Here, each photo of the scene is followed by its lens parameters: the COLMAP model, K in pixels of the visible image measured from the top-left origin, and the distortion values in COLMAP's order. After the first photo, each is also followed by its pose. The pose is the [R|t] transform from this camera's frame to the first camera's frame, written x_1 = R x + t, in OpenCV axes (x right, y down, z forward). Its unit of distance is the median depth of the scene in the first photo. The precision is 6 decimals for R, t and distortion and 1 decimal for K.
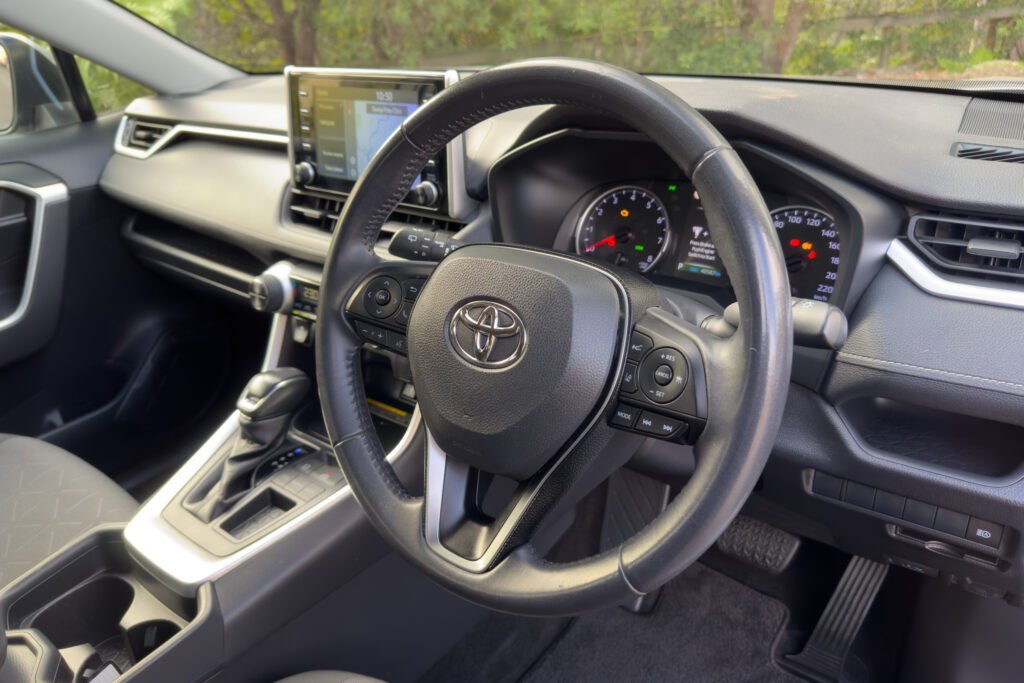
lens RADIAL K [[733.2, 0, 526.0], [0, 733.2, 317.3], [0, 0, 1]] dist [0.009040, -0.002837]
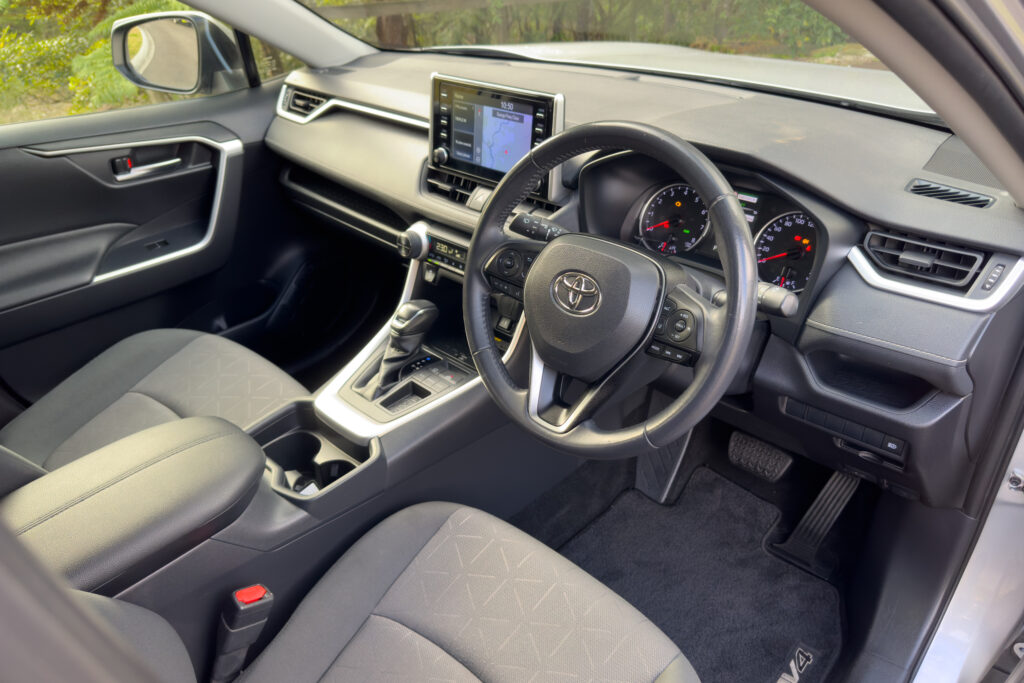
lens RADIAL K [[749.4, 0, 505.7], [0, 749.4, 356.3], [0, 0, 1]] dist [0.038334, -0.002553]
pose [[0.991893, 0.080529, -0.098299, -0.021730], [-0.066274, 0.987855, 0.140533, -0.040008], [0.108422, -0.132879, 0.985184, -0.442107]]
